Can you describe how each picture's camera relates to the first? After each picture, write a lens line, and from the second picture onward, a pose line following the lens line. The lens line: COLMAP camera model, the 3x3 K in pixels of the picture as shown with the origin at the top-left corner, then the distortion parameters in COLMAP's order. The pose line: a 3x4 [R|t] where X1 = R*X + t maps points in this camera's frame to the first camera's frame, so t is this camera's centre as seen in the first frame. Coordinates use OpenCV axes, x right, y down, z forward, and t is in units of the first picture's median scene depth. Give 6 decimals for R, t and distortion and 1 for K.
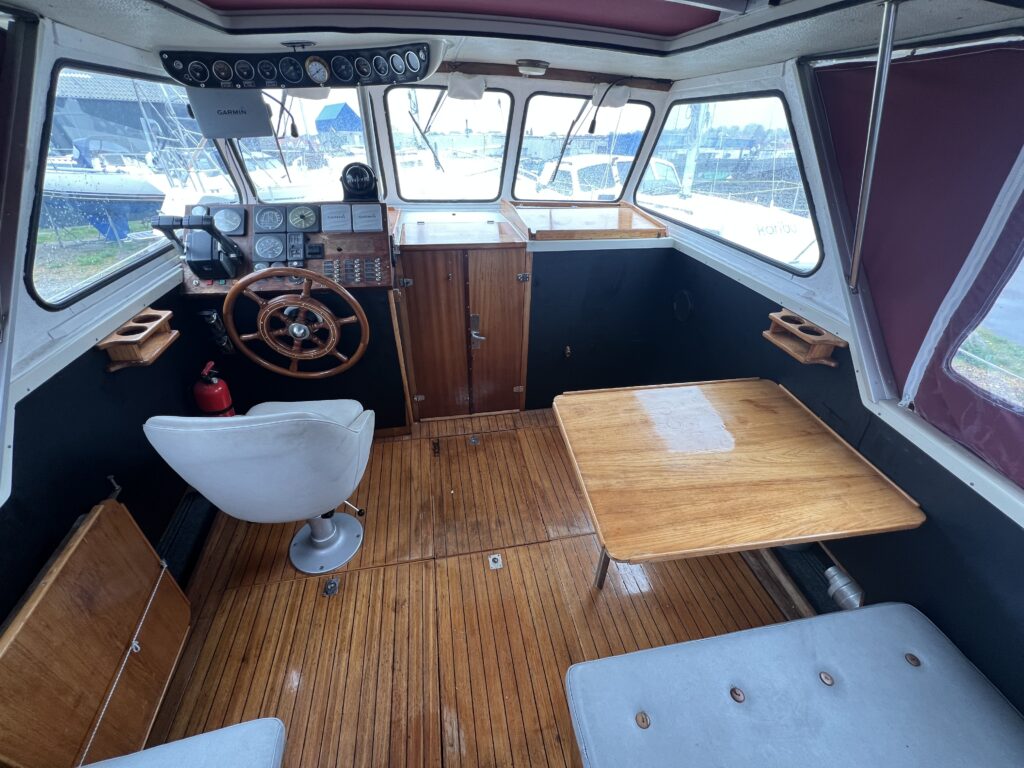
lens RADIAL K [[407.9, 0, 510.1], [0, 407.9, 382.7], [0, 0, 1]] dist [-0.002092, 0.000206]
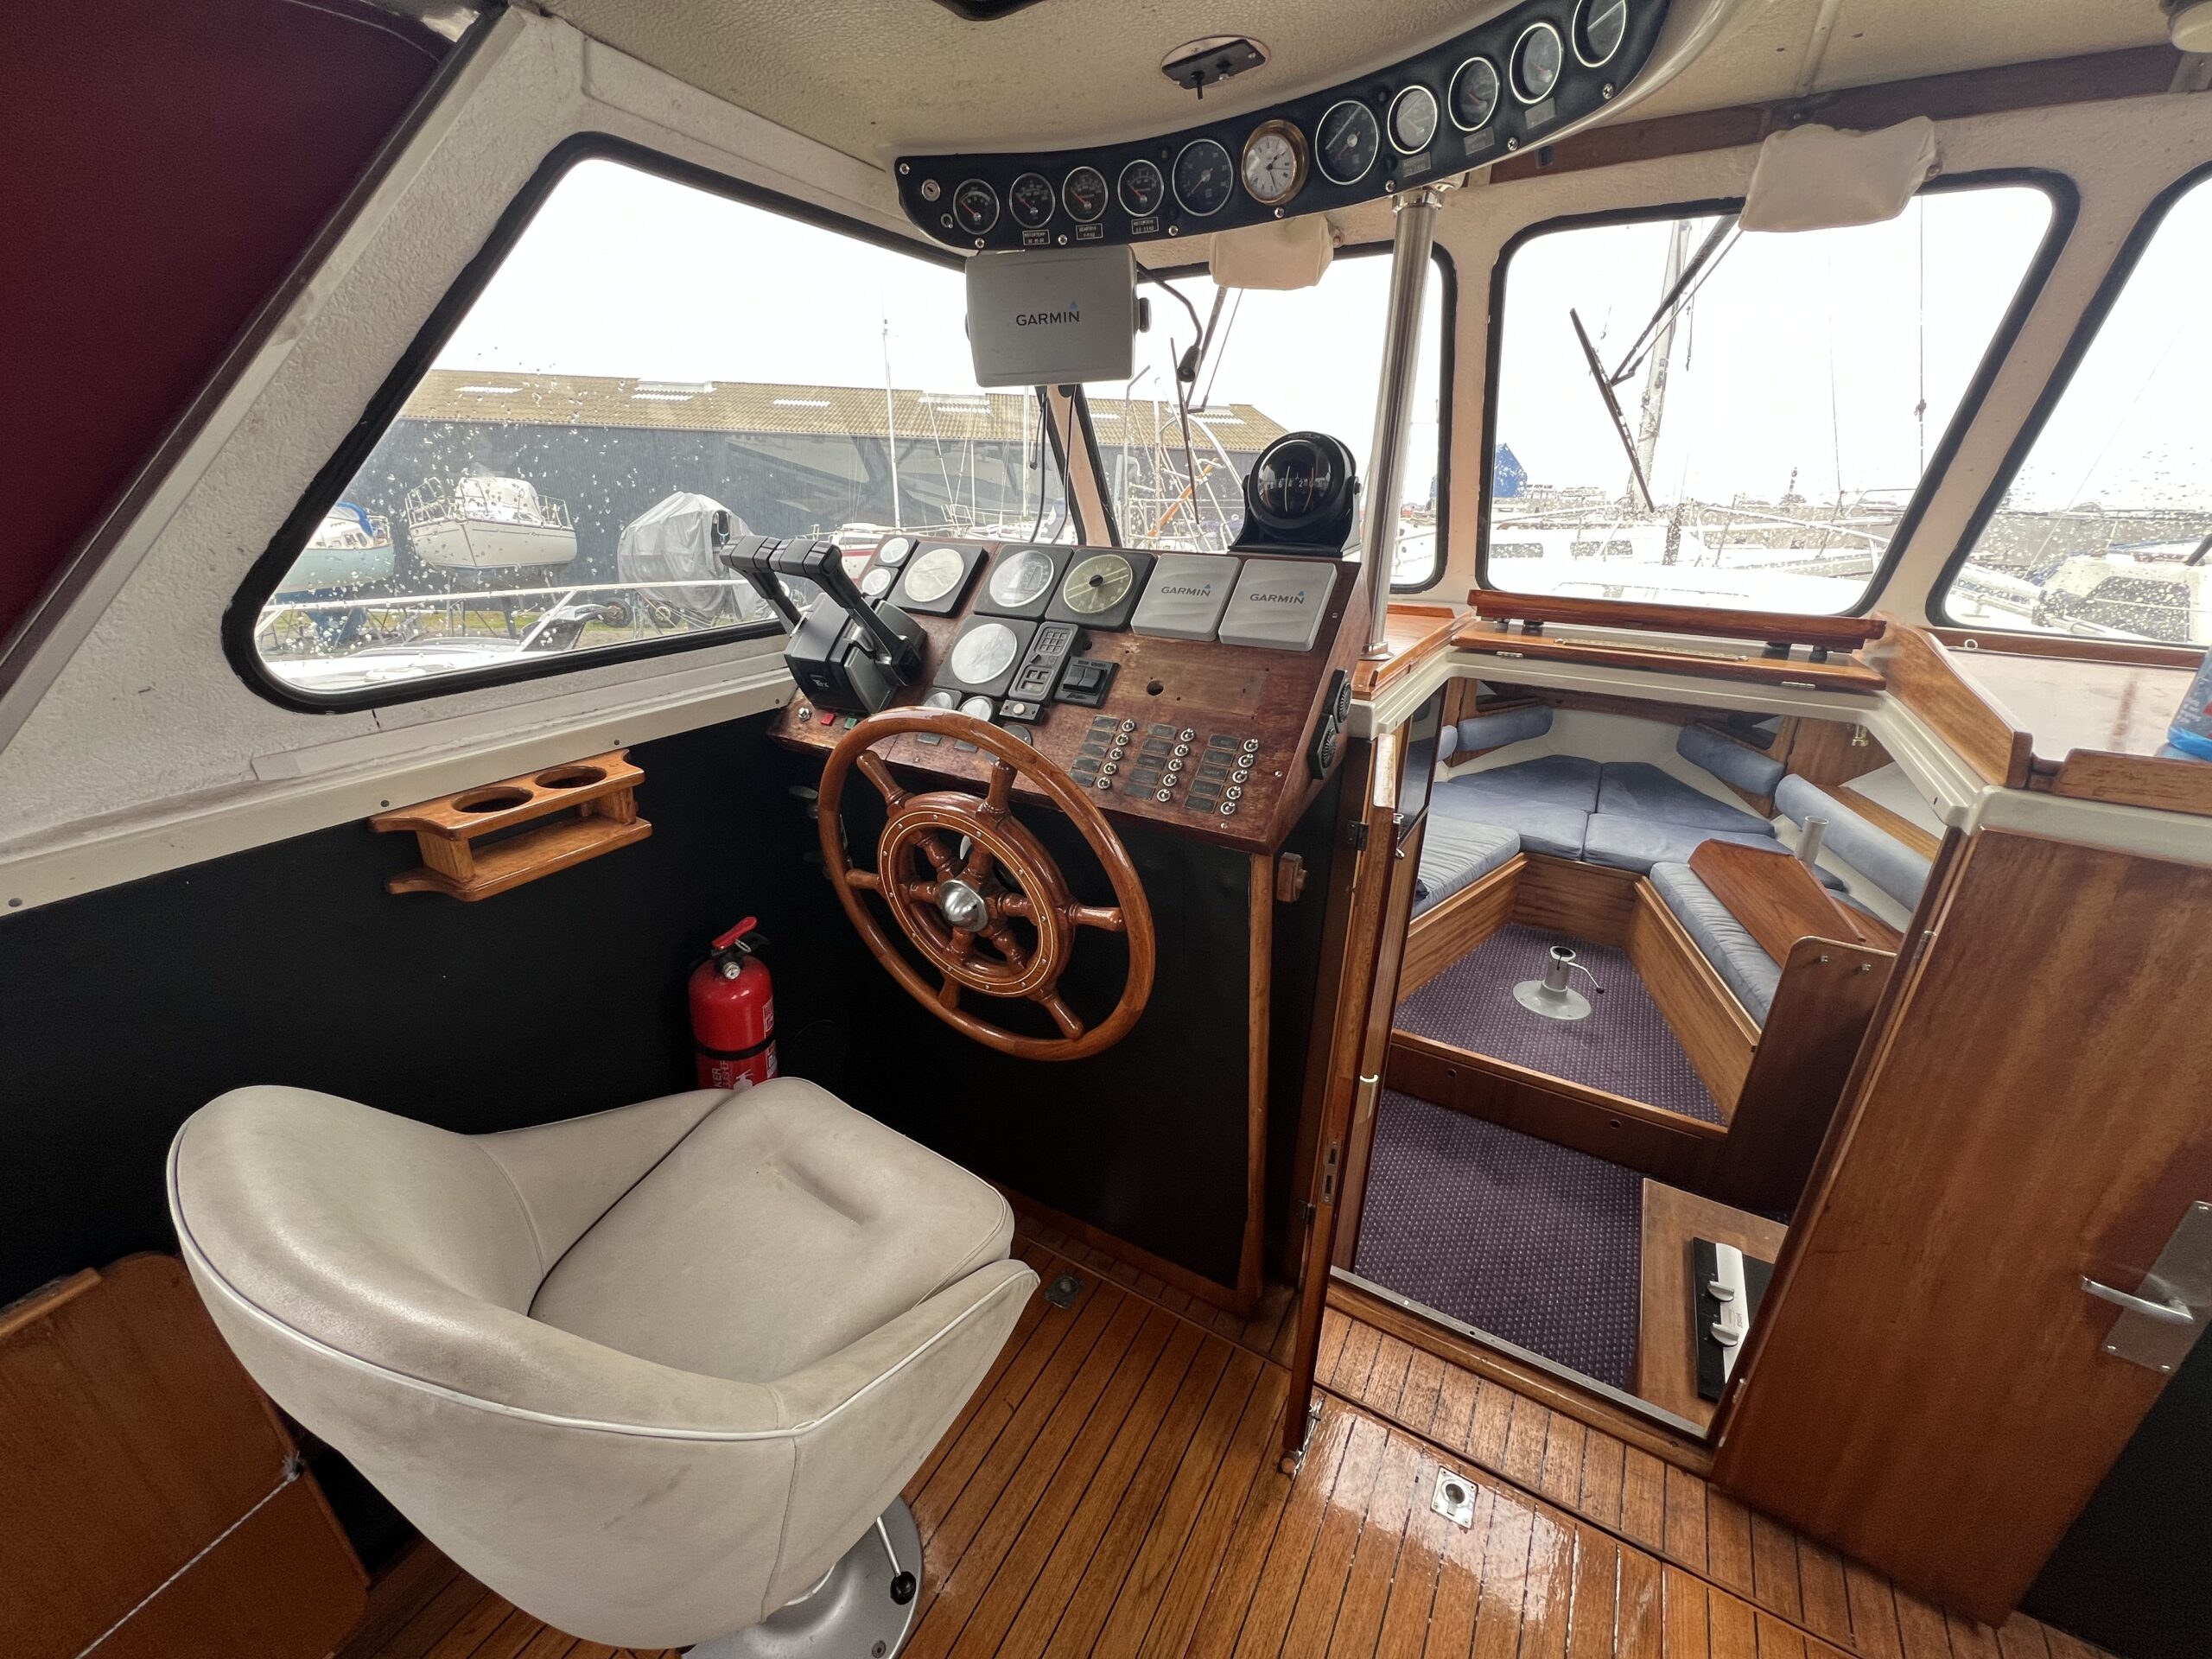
lens RADIAL K [[881.2, 0, 1102.0], [0, 881.2, 827.3], [0, 0, 1]] dist [-0.002092, 0.000206]
pose [[0.750952, 0.234699, -0.617242, -0.020188], [-0.350626, 0.933781, -0.071522, -0.171581], [0.559582, 0.270130, 0.783516, 0.496792]]
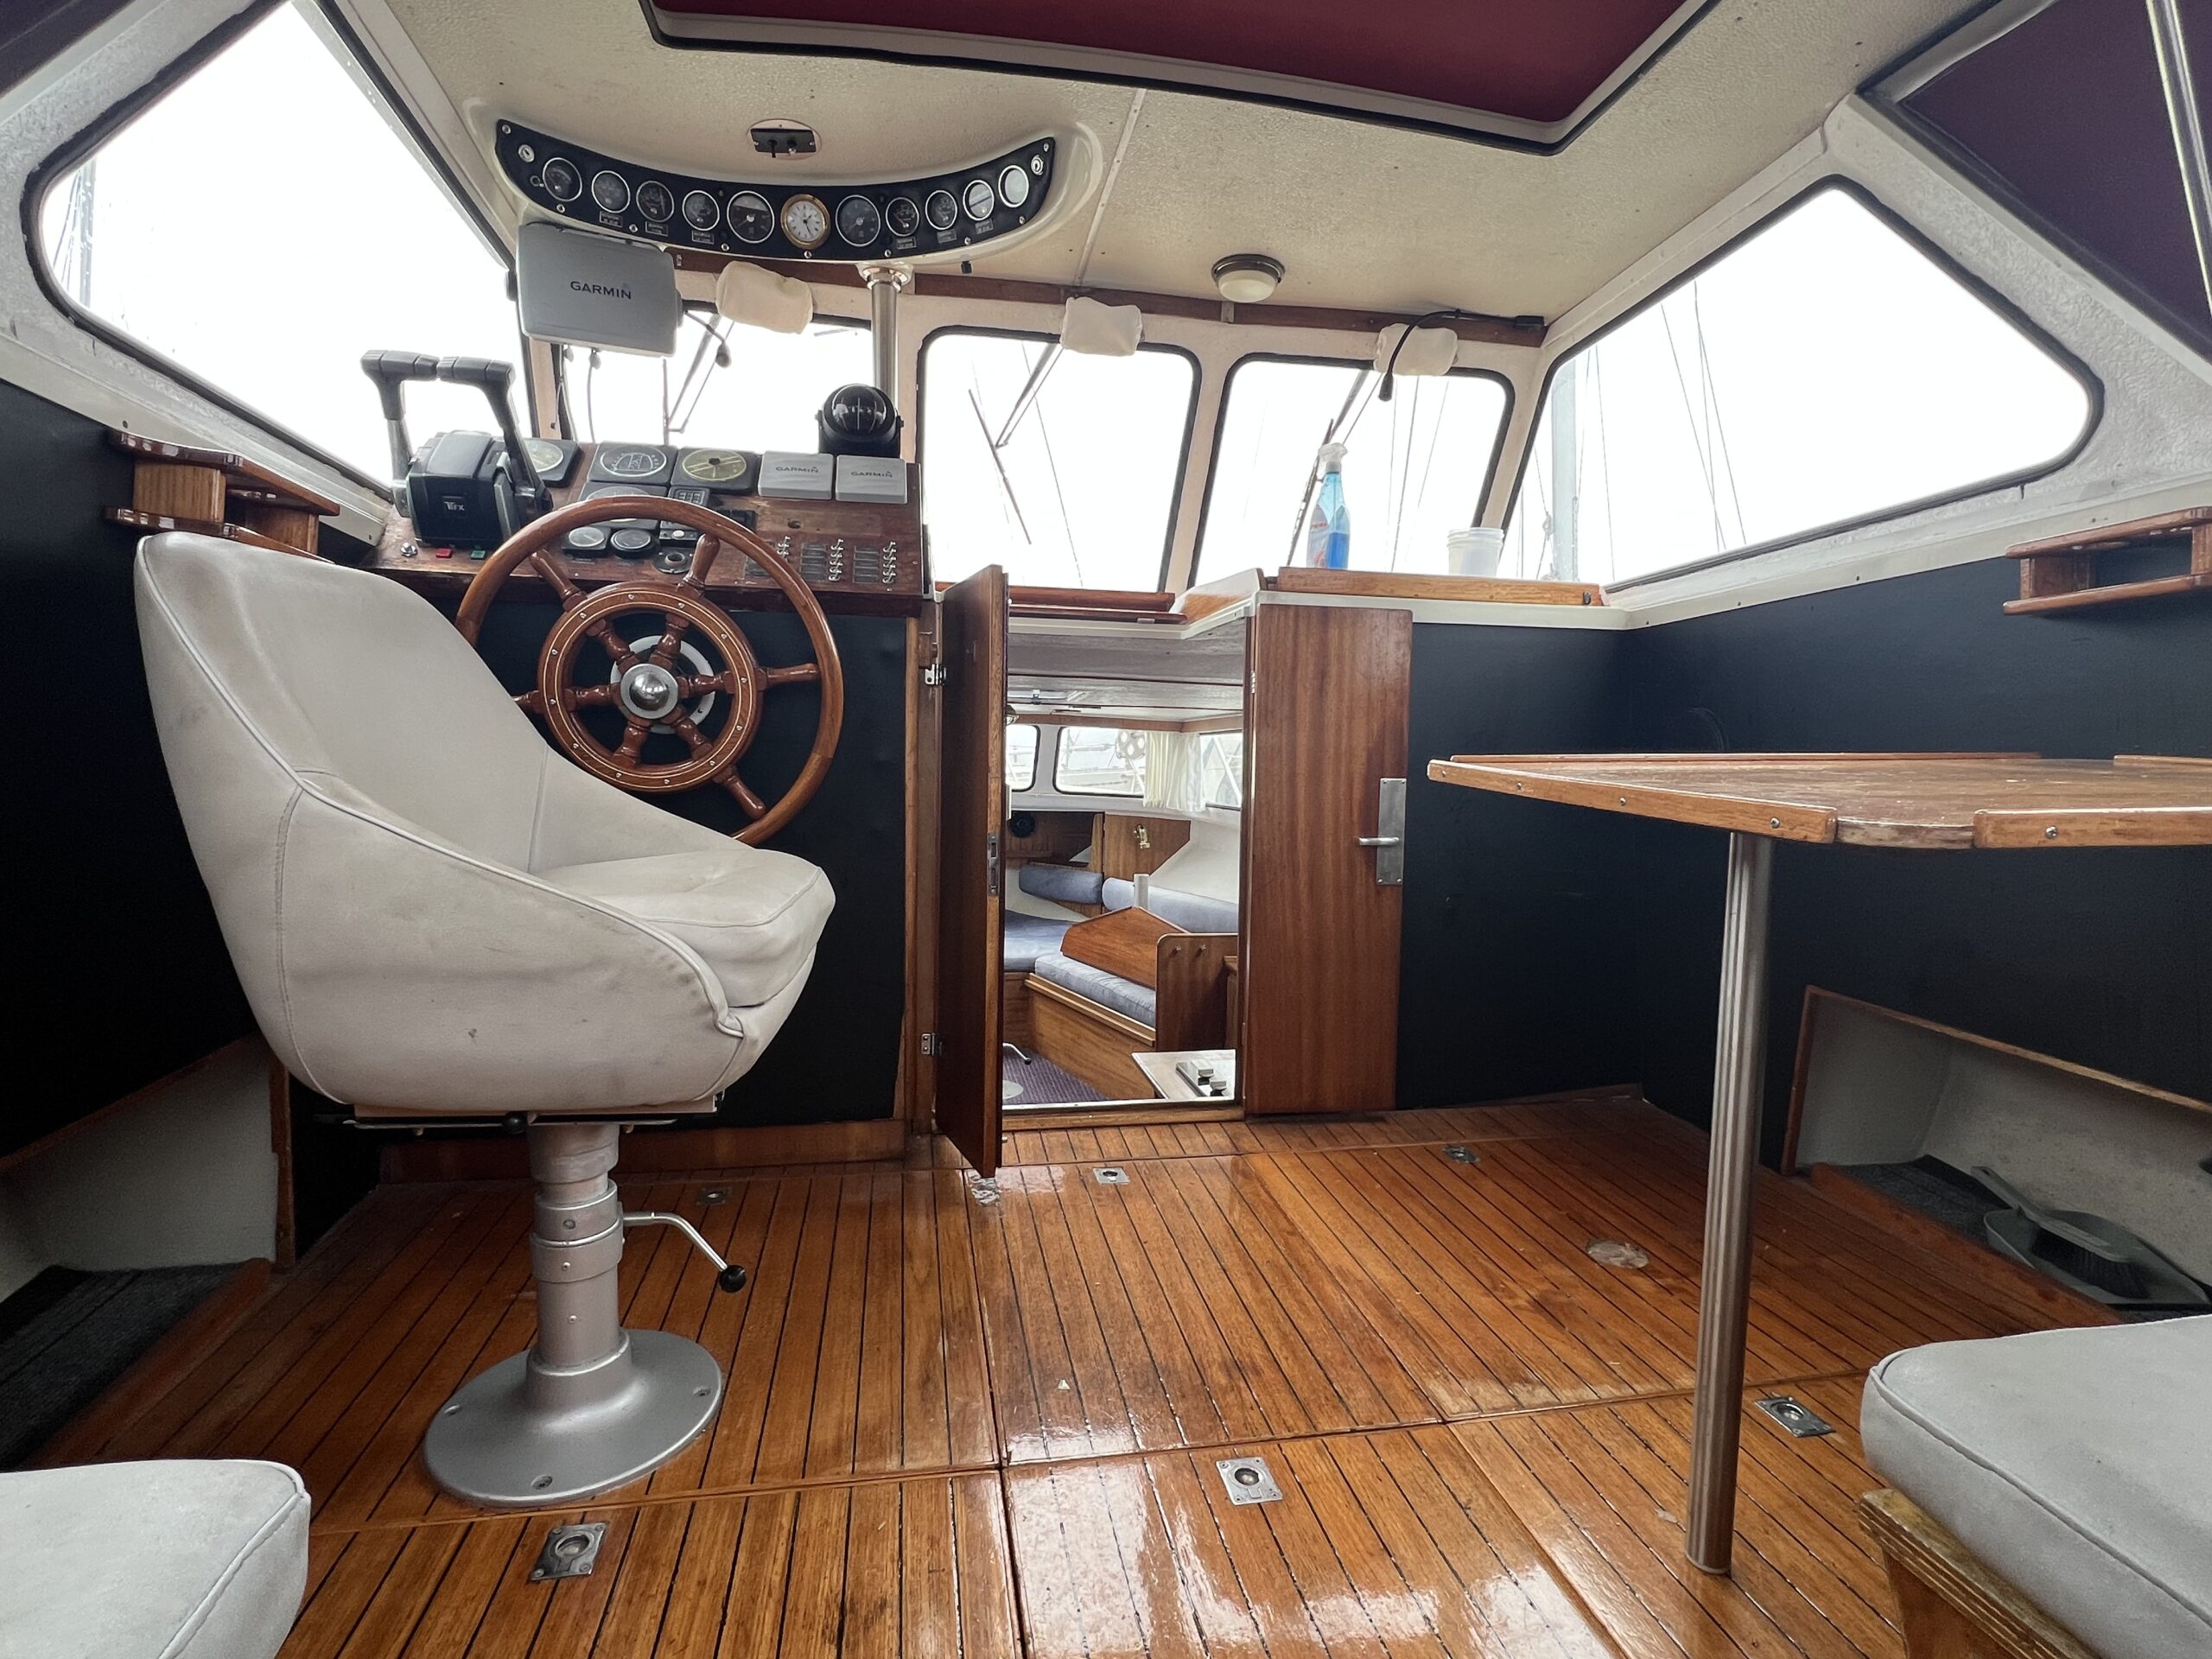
lens RADIAL K [[1067.1, 0, 1096.5], [0, 1067.1, 833.4], [0, 0, 1]] dist [-0.002335, 0.000632]
pose [[0.999917, -0.006216, -0.011260, -0.122379], [-0.000010, 0.875091, -0.483958, 0.423677], [0.012862, 0.483918, 0.875019, 0.258958]]
